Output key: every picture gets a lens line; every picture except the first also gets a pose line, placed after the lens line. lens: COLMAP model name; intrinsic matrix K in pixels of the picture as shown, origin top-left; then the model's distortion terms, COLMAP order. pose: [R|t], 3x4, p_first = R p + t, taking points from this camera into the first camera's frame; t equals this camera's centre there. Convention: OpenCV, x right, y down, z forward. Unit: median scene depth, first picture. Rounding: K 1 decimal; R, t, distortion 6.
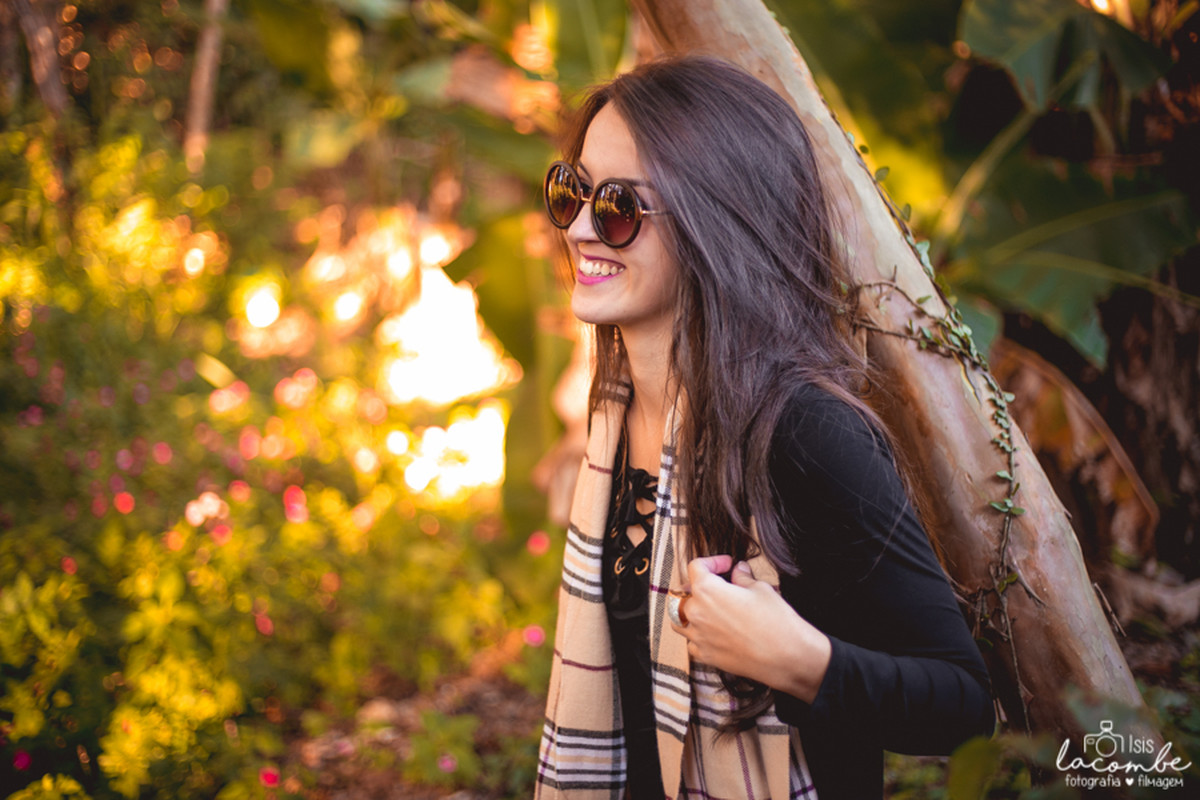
lens RADIAL K [[1772.3, 0, 604.7], [0, 1772.3, 406.6], [0, 0, 1]] dist [-0.120173, 0.000000]
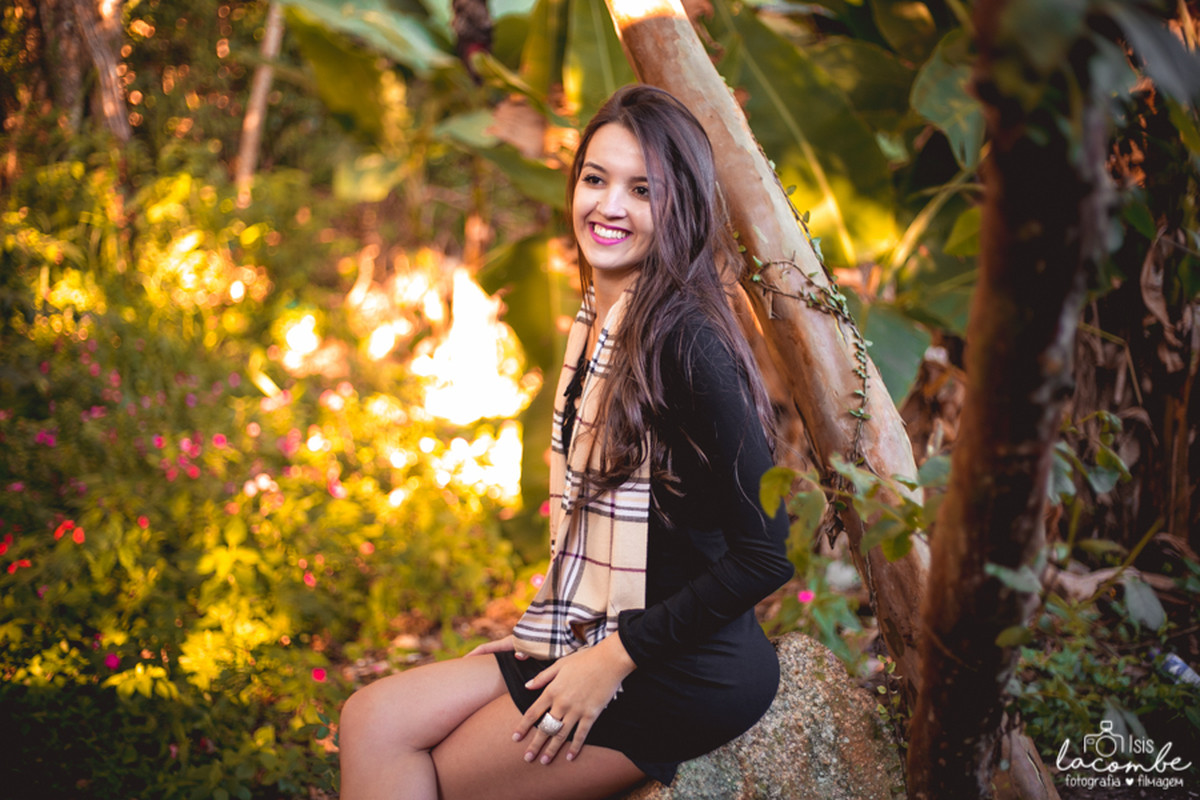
lens RADIAL K [[1772.3, 0, 596.3], [0, 1772.3, 394.8], [0, 0, 1]] dist [-0.120173, 0.000000]
pose [[0.998784, 0.046385, -0.016722, 0.010745], [-0.047025, 0.998086, -0.040158, 0.039026], [0.014827, 0.040896, 0.999053, -0.171917]]
